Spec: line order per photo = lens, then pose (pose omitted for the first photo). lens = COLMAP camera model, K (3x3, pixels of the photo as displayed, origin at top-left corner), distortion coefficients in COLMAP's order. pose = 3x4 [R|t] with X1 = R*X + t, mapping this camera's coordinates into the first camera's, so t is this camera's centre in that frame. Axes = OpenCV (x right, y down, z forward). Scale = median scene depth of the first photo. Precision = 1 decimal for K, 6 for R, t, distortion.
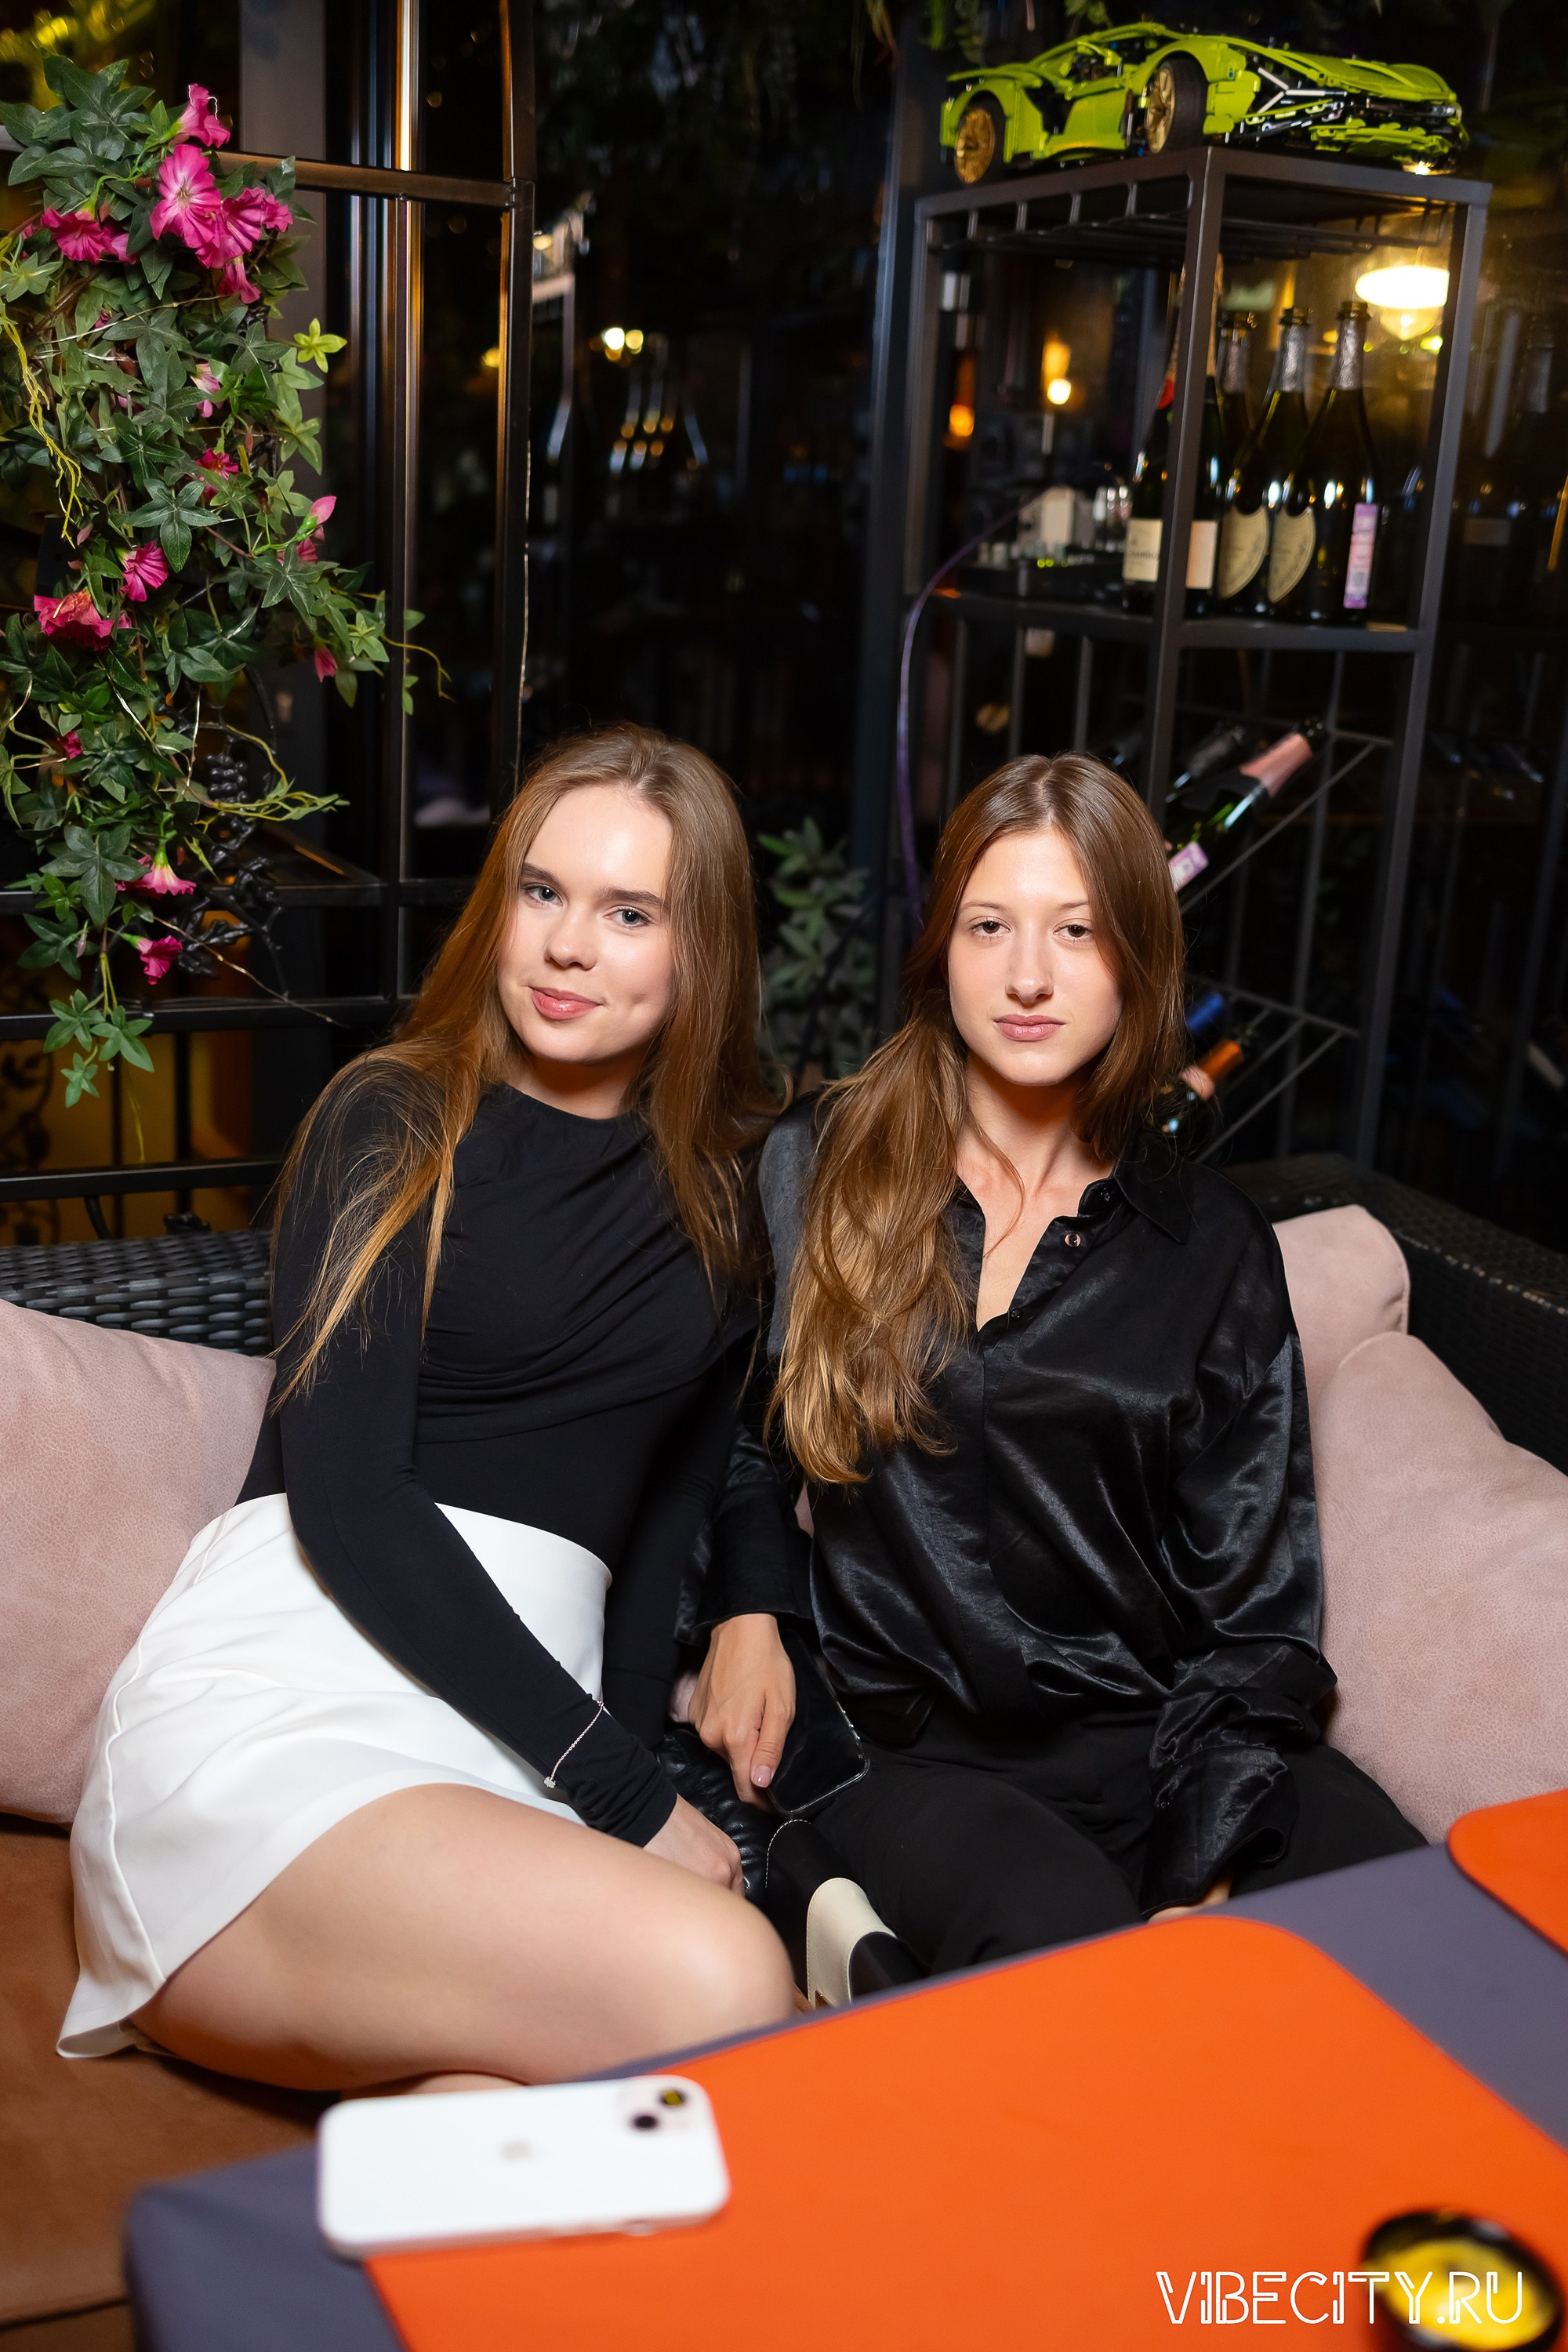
lens RADIAL K [[2432.3, 0, 781.2], [0, 2432.3, 1181.4], [0, 0, 1]] dist [0.008539, 0.006298]
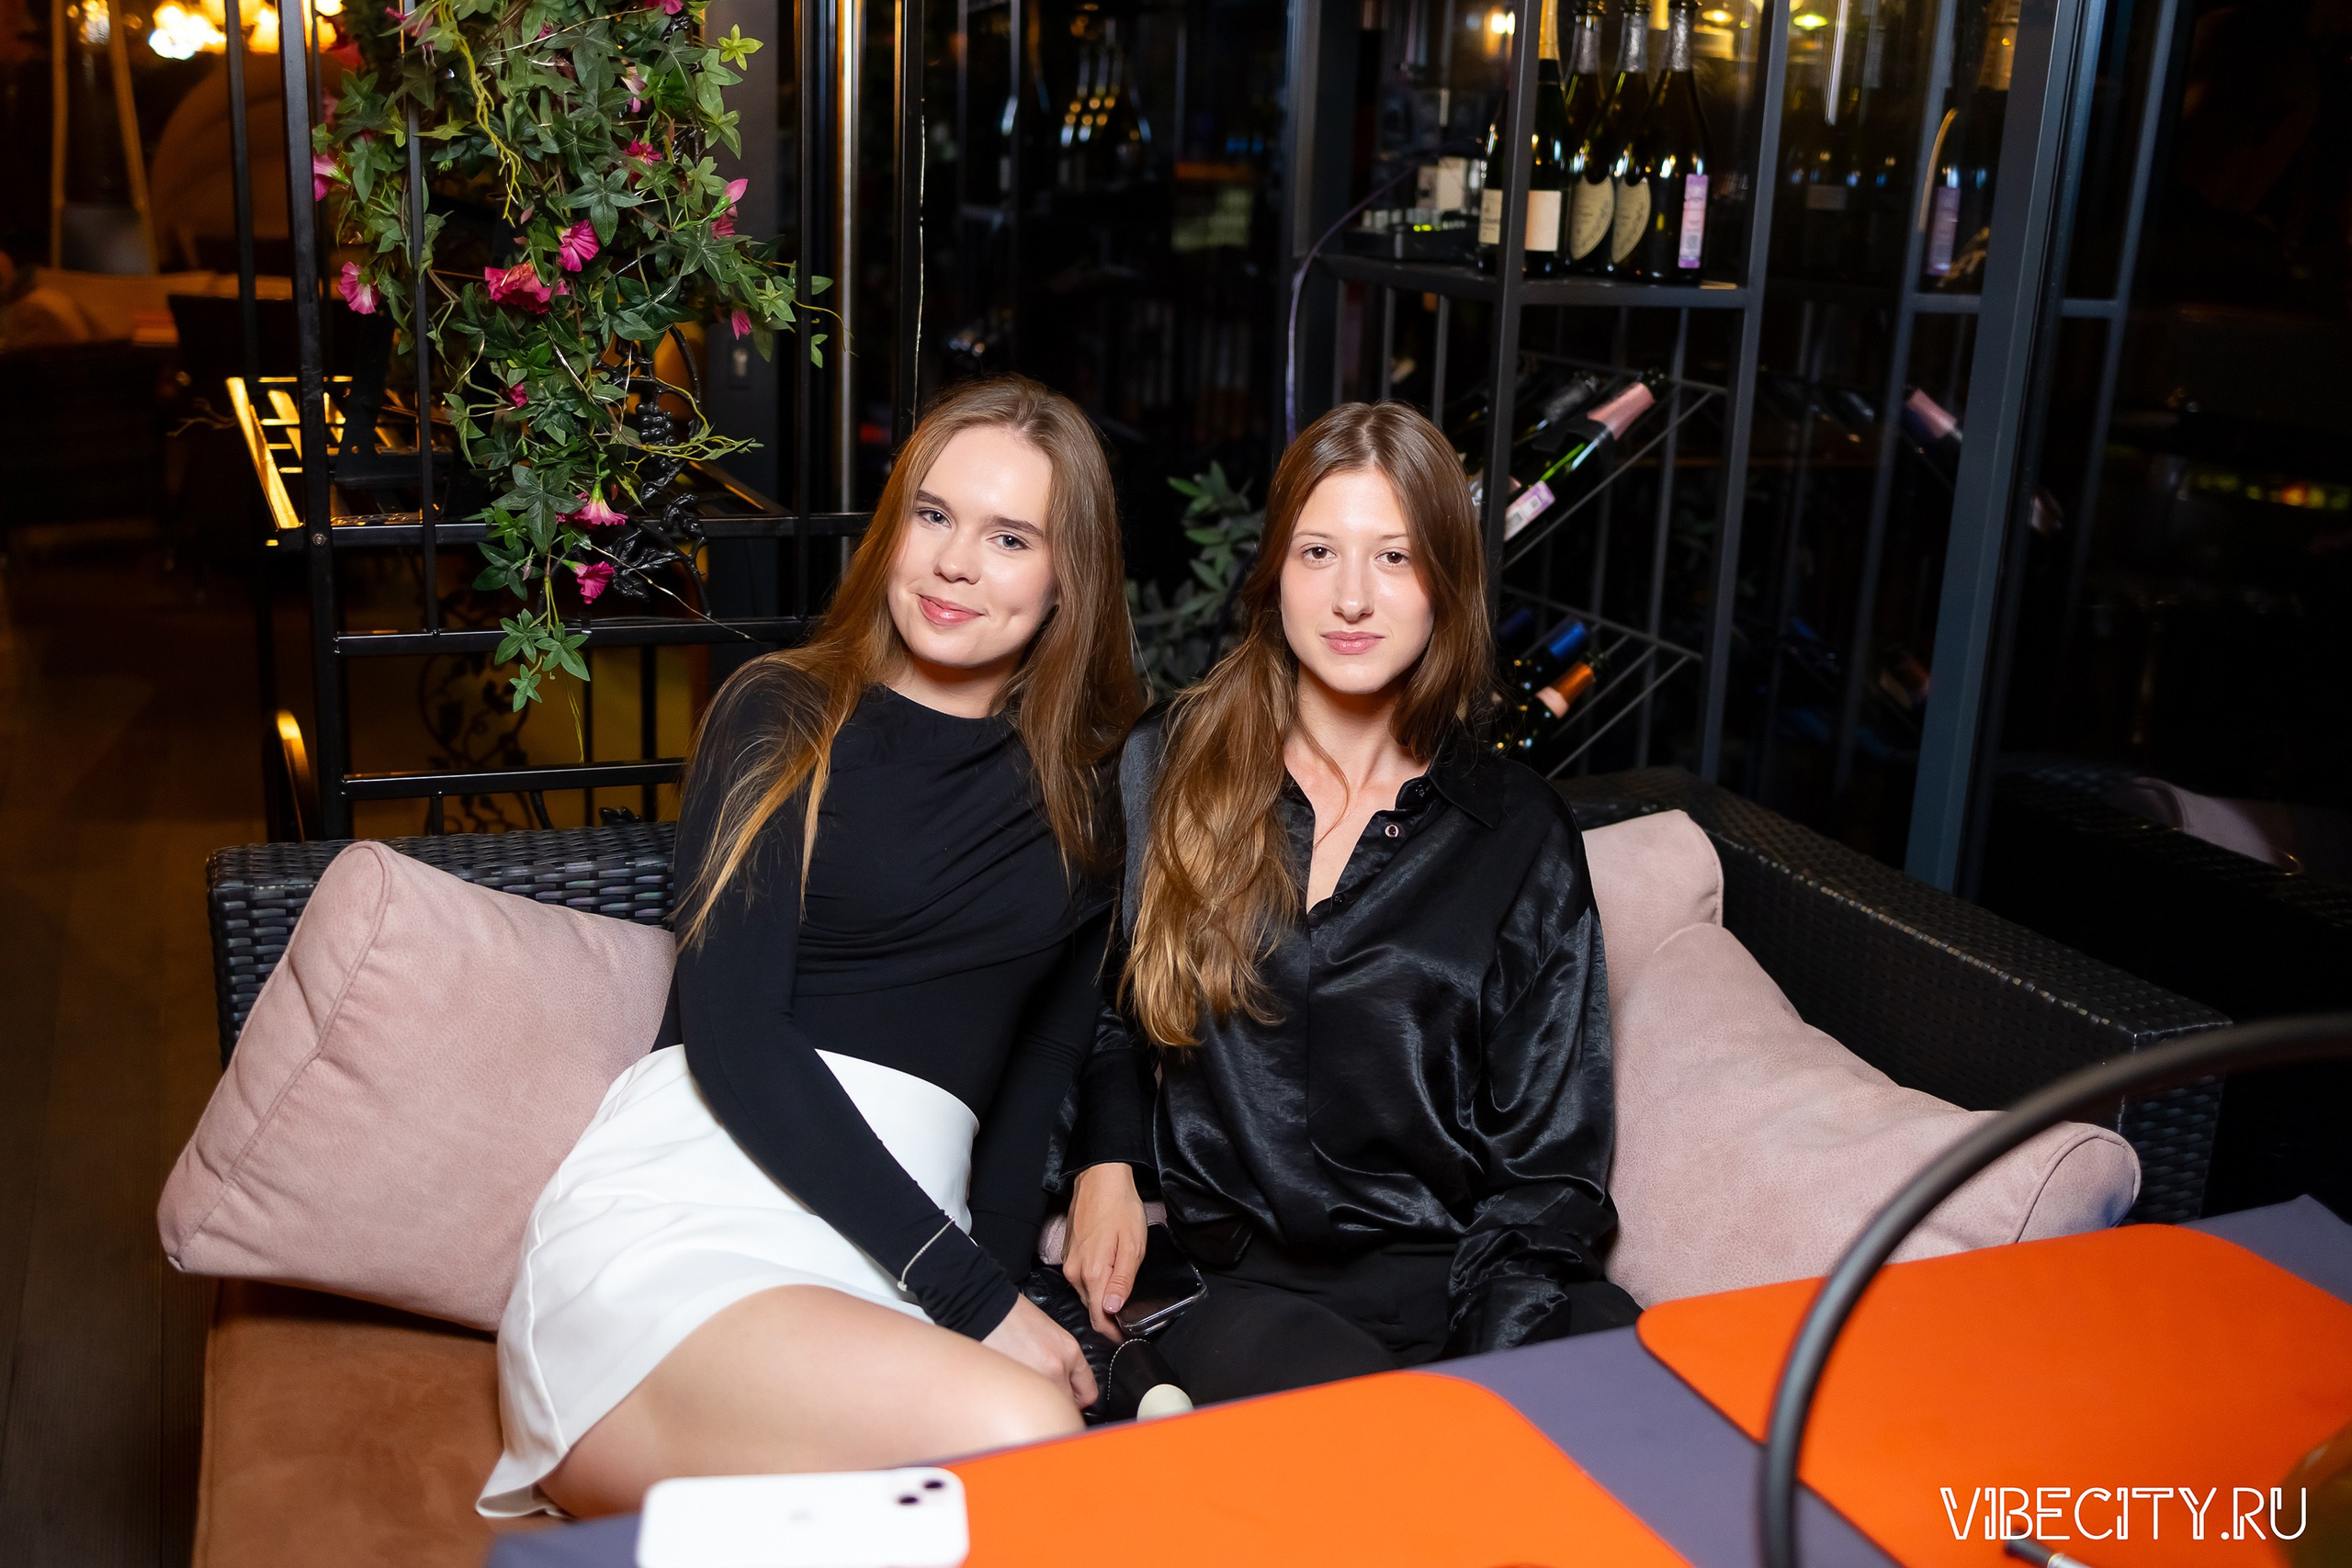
lens RADIAL K [[2432.1, 0, 1178.7], [0, 2432.1, 779.0], [0, 0, 1]] dist [0.008539, 0.006298]
pose [[0.998594, 0.004820, -0.052781, 0.080407], [-0.006015, 0.999728, -0.022514, 0.025642], [0.052658, 0.022800, 0.998352, -0.126312]]
